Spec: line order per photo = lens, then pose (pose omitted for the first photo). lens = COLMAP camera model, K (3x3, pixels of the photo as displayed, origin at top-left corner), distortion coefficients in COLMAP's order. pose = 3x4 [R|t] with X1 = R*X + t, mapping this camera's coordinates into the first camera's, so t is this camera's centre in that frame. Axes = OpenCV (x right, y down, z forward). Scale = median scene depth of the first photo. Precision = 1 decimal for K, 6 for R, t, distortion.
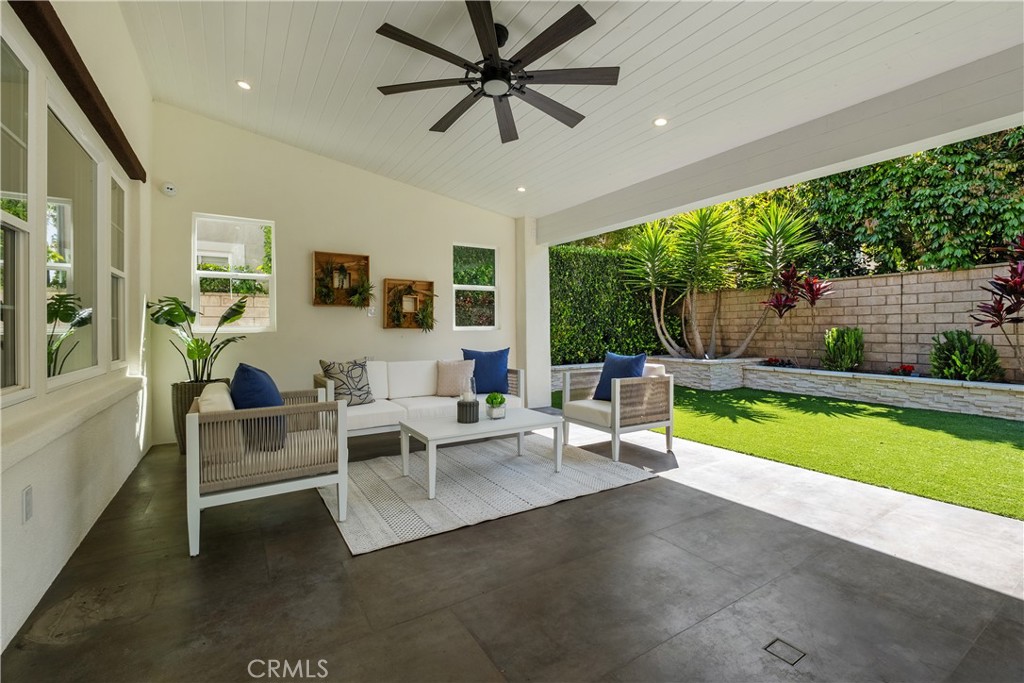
lens RADIAL K [[439.7, 0, 507.6], [0, 439.7, 329.7], [0, 0, 1]] dist [0.001713, -0.005230]
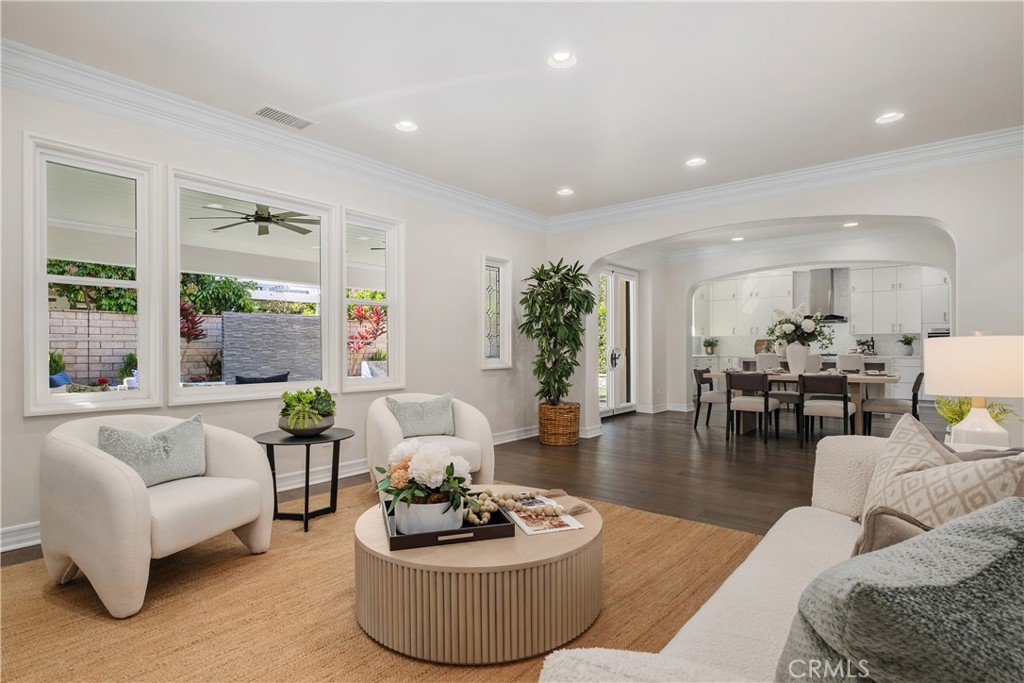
lens RADIAL K [[518.8, 0, 513.1], [0, 518.8, 350.3], [0, 0, 1]] dist [-0.013769, -0.000150]
pose [[-0.336737, 0.005658, 0.941582, -1.105835], [0.006806, 0.999970, -0.003575, 0.005962], [-0.941574, 0.005204, -0.336766, 0.348453]]
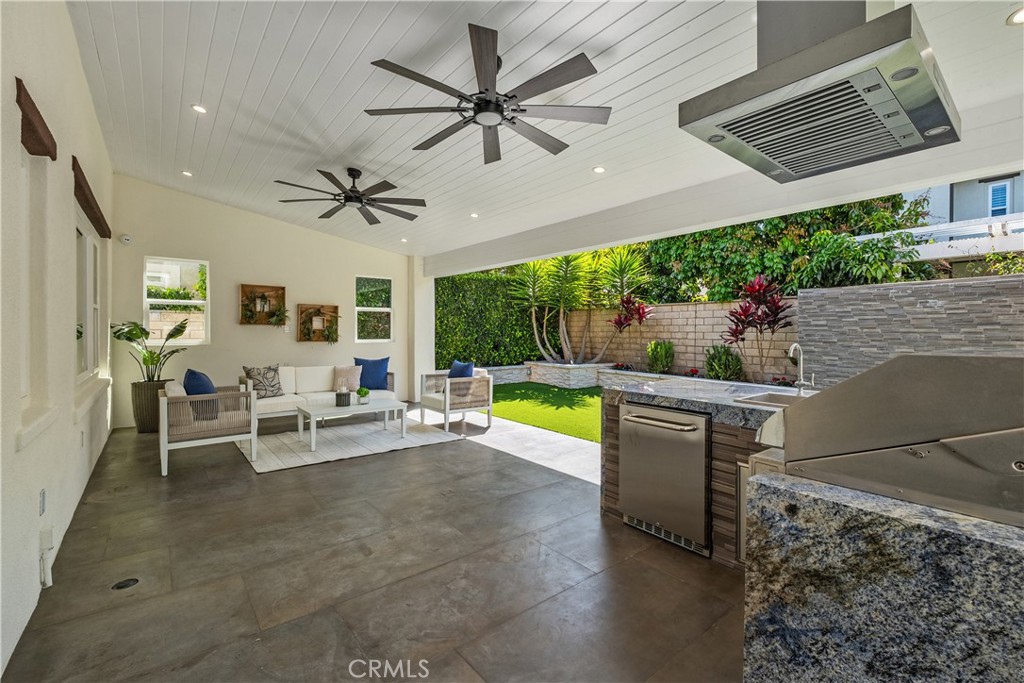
lens RADIAL K [[439.7, 0, 508.1], [0, 439.7, 337.5], [0, 0, 1]] dist [0.001713, -0.005230]
pose [[0.992883, 0.009099, 0.118744, 0.165671], [-0.010501, 0.999882, 0.011187, -0.031494], [-0.118628, -0.012354, 0.992862, -0.336177]]
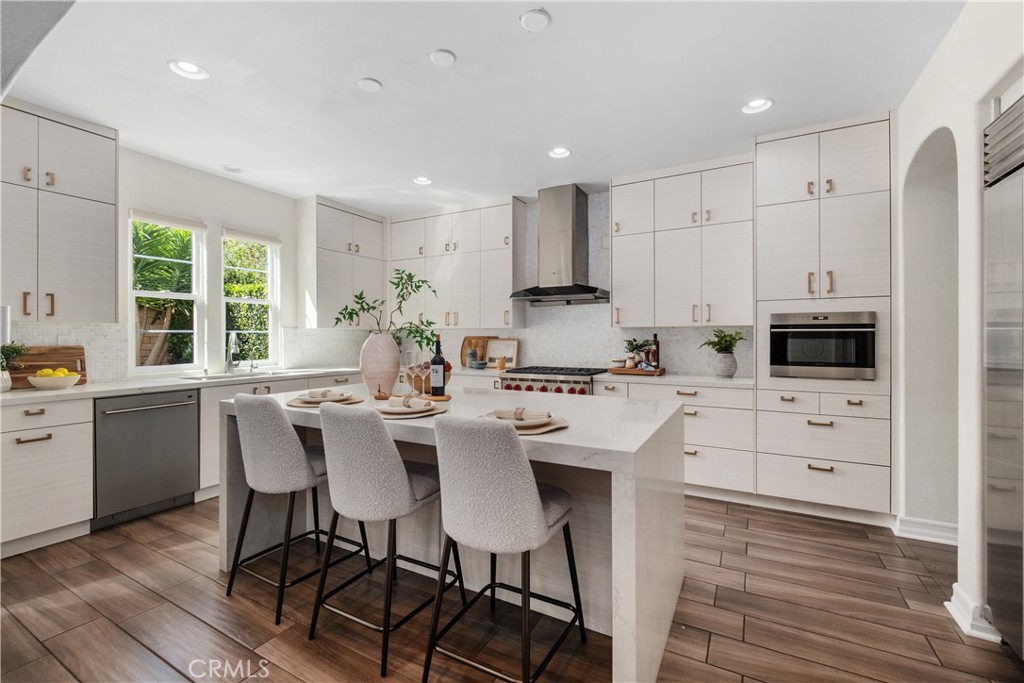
lens RADIAL K [[439.7, 0, 513.4], [0, 439.7, 335.4], [0, 0, 1]] dist [0.001713, -0.005230]
pose [[-0.499514, 0.012590, 0.866214, -0.372164], [0.002622, 0.999912, -0.013022, -0.025216], [-0.866302, -0.004233, -0.499503, -0.821751]]
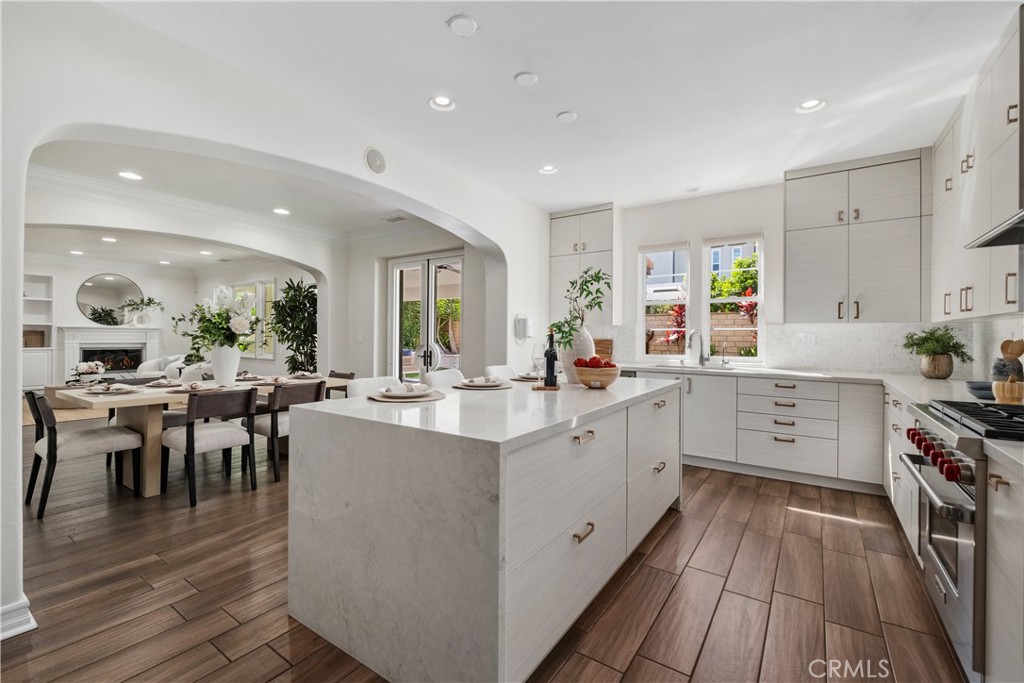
lens RADIAL K [[439.7, 0, 512.8], [0, 439.7, 334.7], [0, 0, 1]] dist [0.001713, -0.005230]
pose [[0.913002, 0.016352, 0.407626, -0.193487], [-0.014683, 0.999866, -0.007221, -0.021278], [-0.407690, 0.000608, 0.913120, -1.341313]]
